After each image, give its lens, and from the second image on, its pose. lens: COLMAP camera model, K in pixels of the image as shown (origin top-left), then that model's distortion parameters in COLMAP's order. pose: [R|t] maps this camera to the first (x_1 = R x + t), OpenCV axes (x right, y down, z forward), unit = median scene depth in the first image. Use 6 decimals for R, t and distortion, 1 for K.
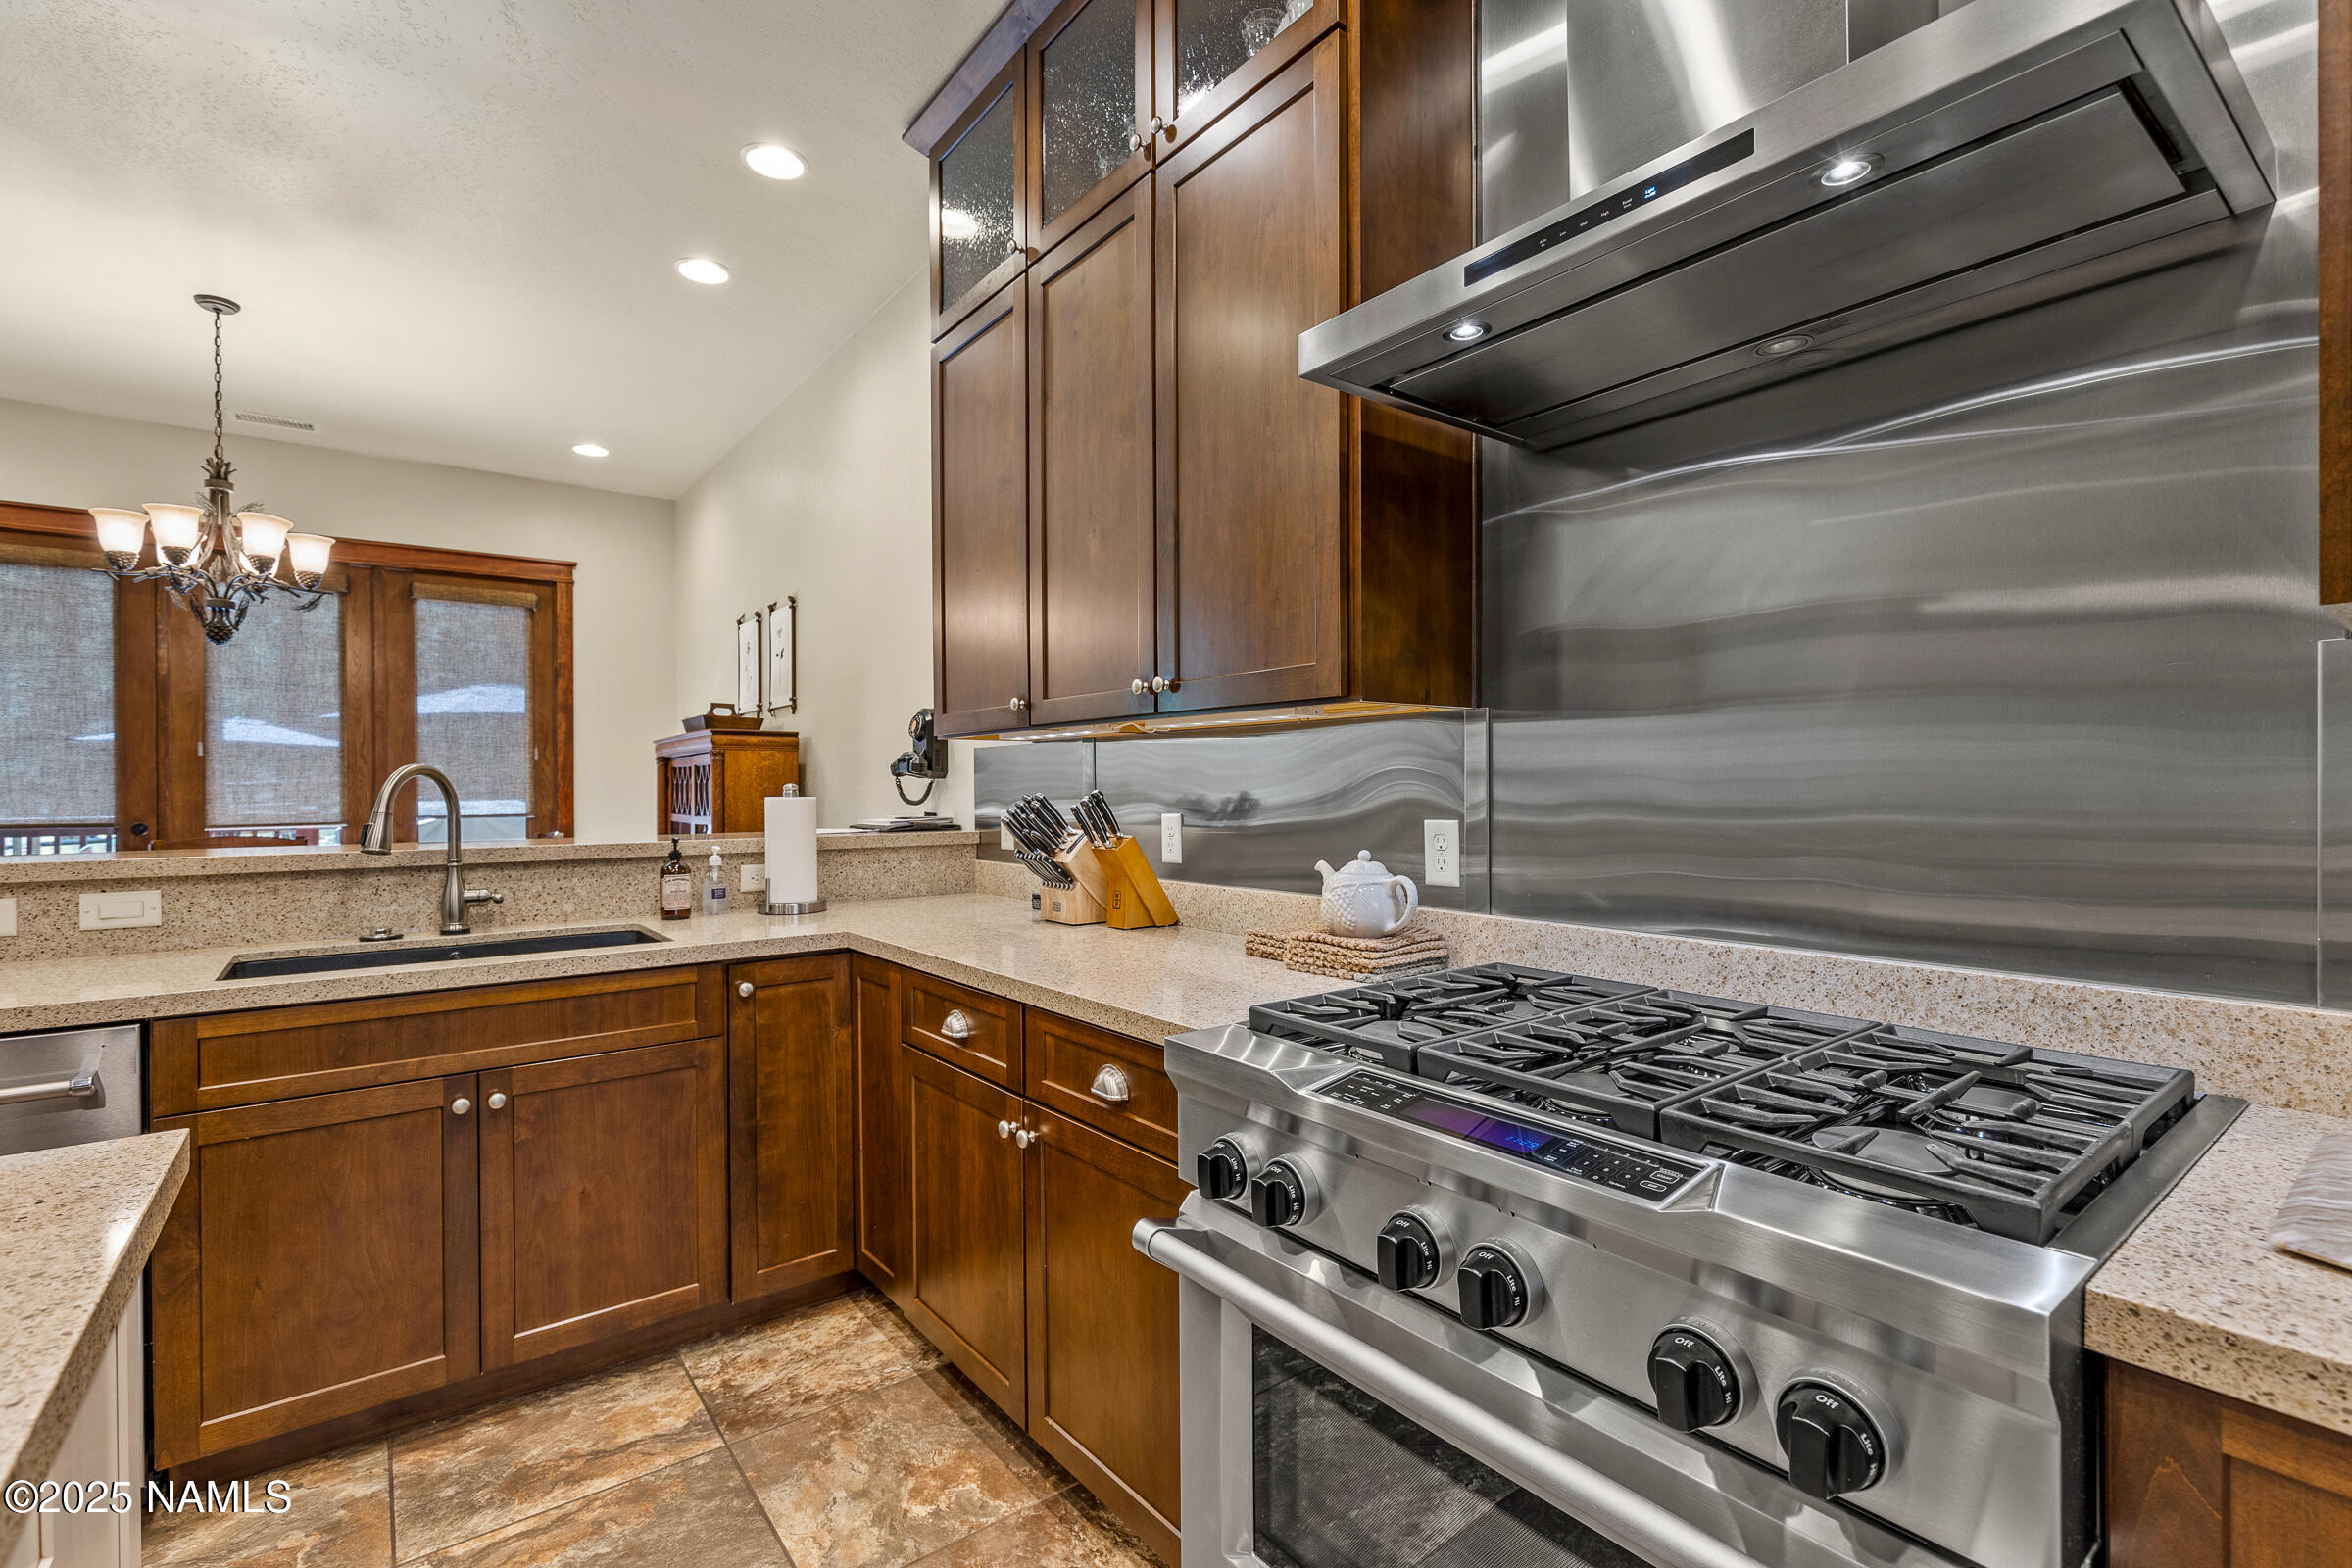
lens RADIAL K [[1071.3, 0, 1187.8], [0, 1071.3, 792.1], [0, 0, 1]] dist [-0.004036, 0.001063]
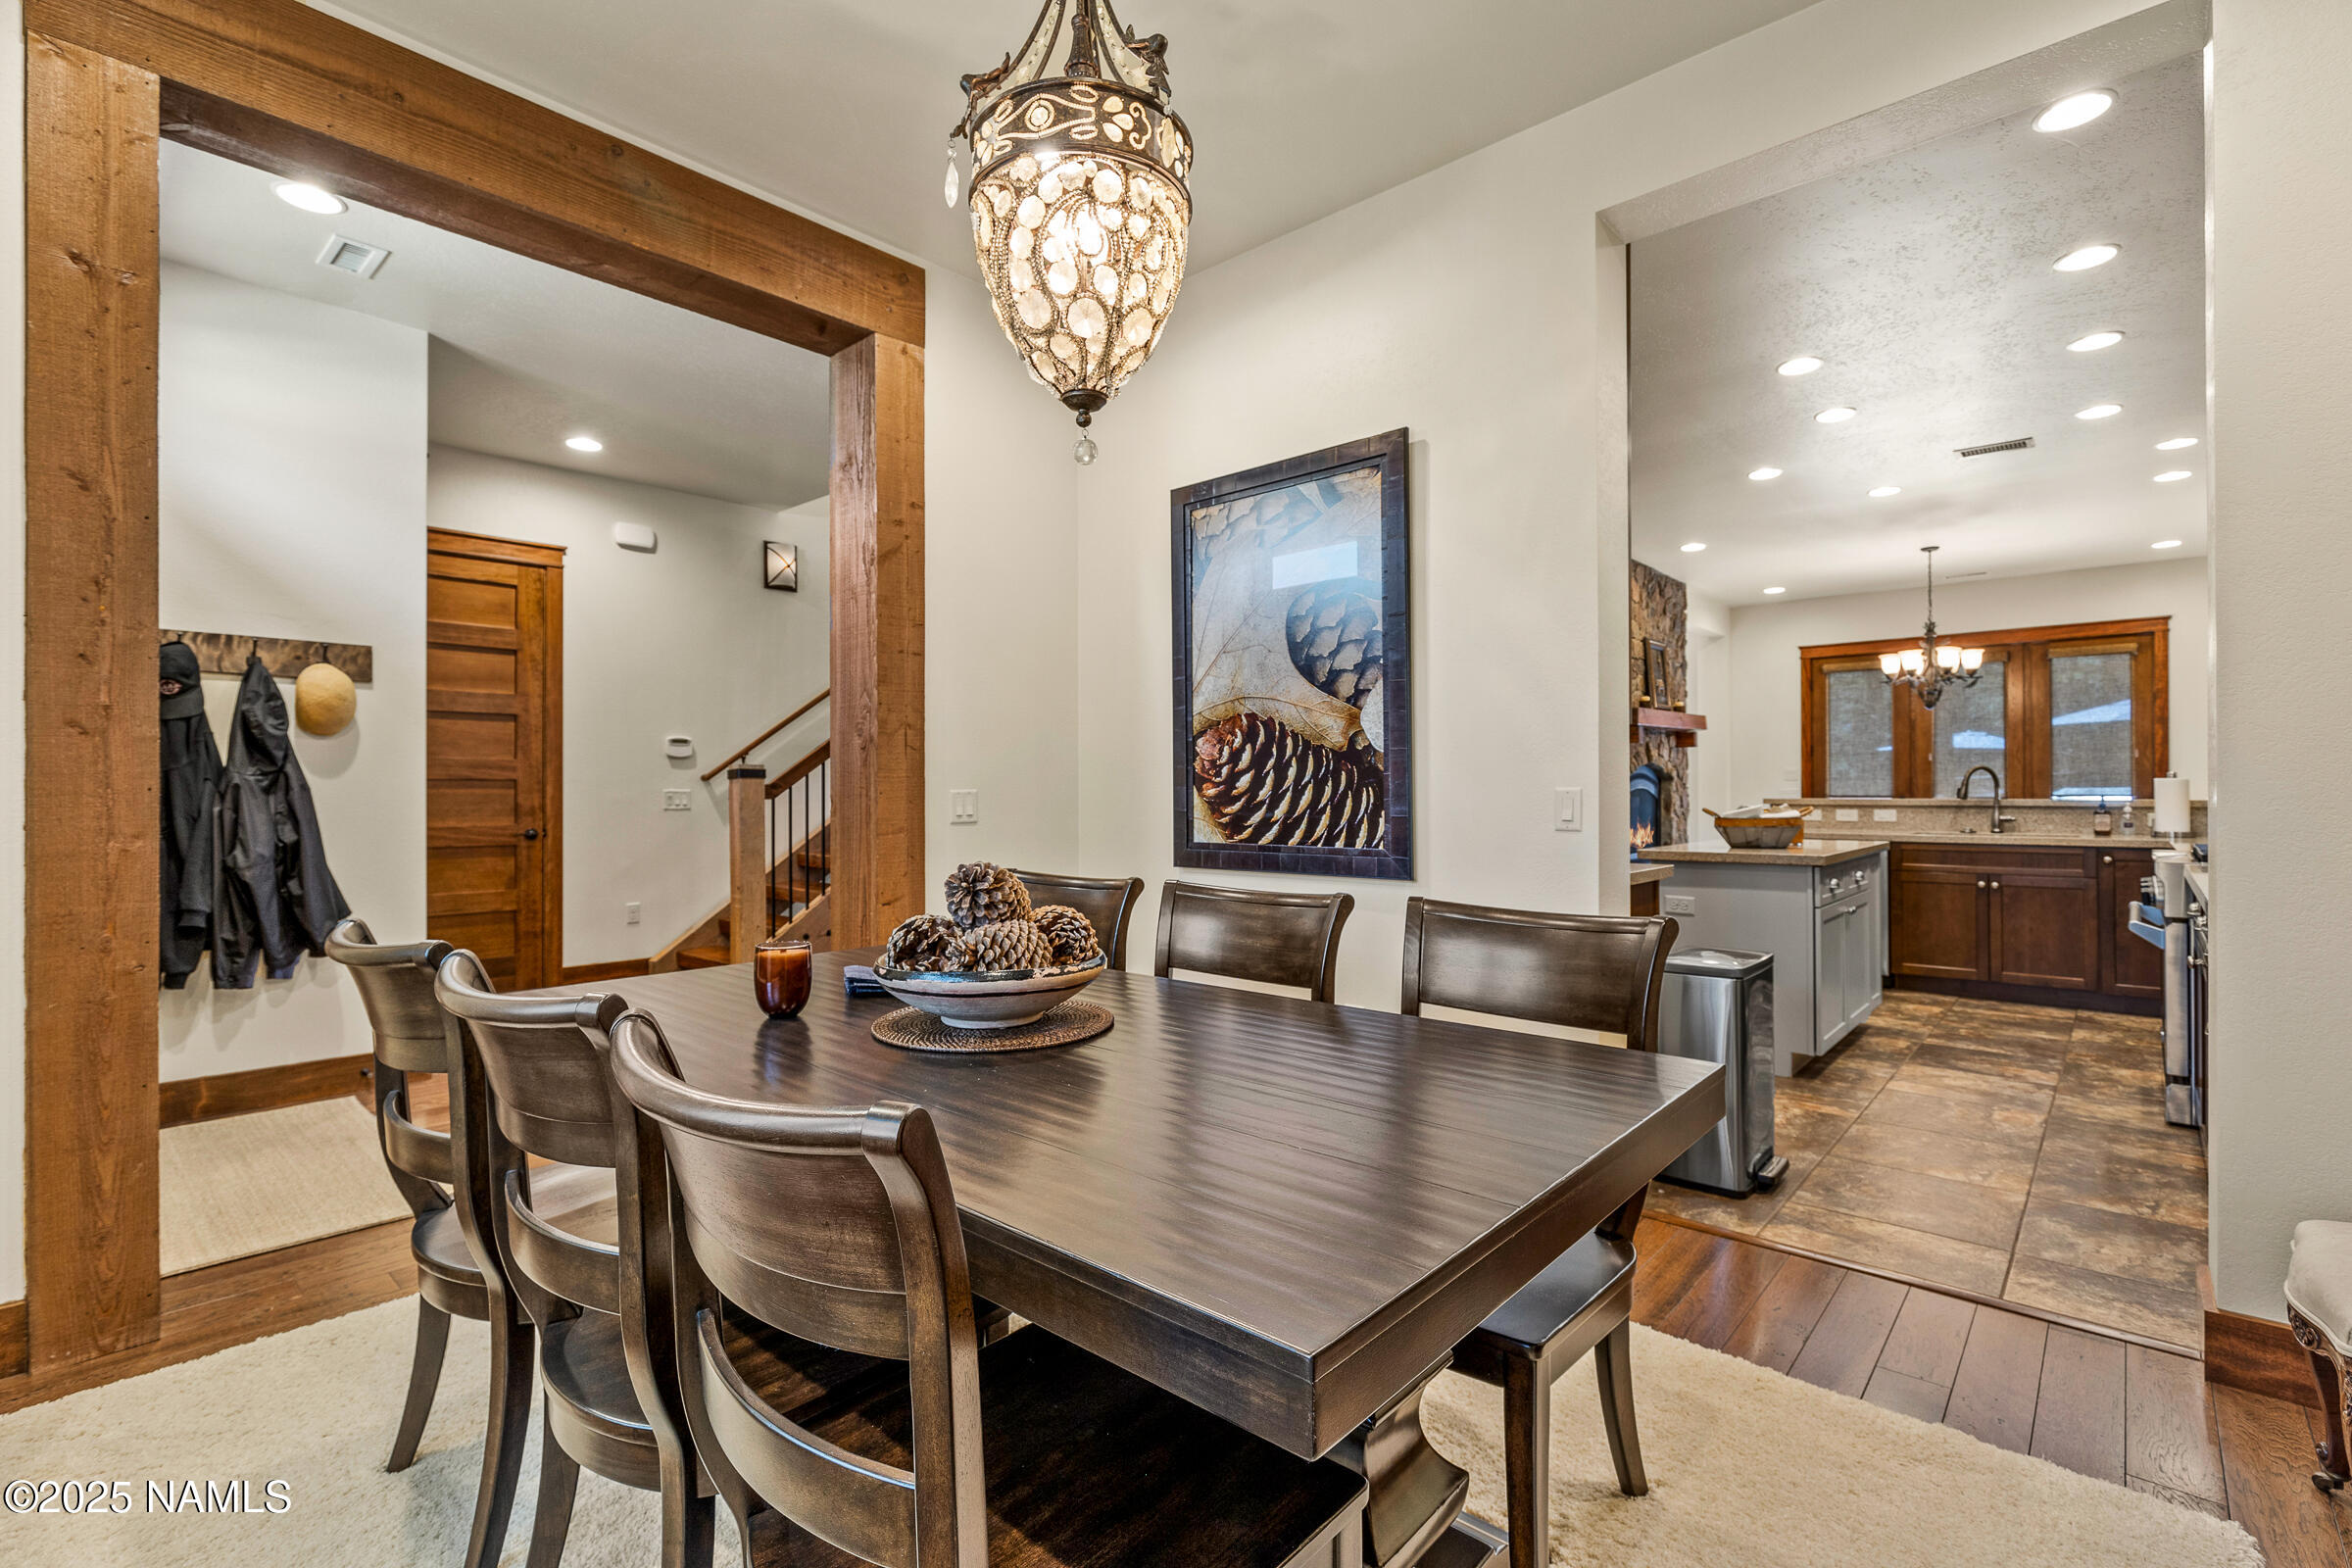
lens RADIAL K [[1071.3, 0, 1184.1], [0, 1071.3, 791.4], [0, 0, 1]] dist [-0.004036, 0.001063]
pose [[0.189844, 0.005514, -0.981799, 0.920597], [0.000027, 0.999984, 0.005622, 0.012255], [0.981814, -0.001093, 0.189841, -0.879468]]
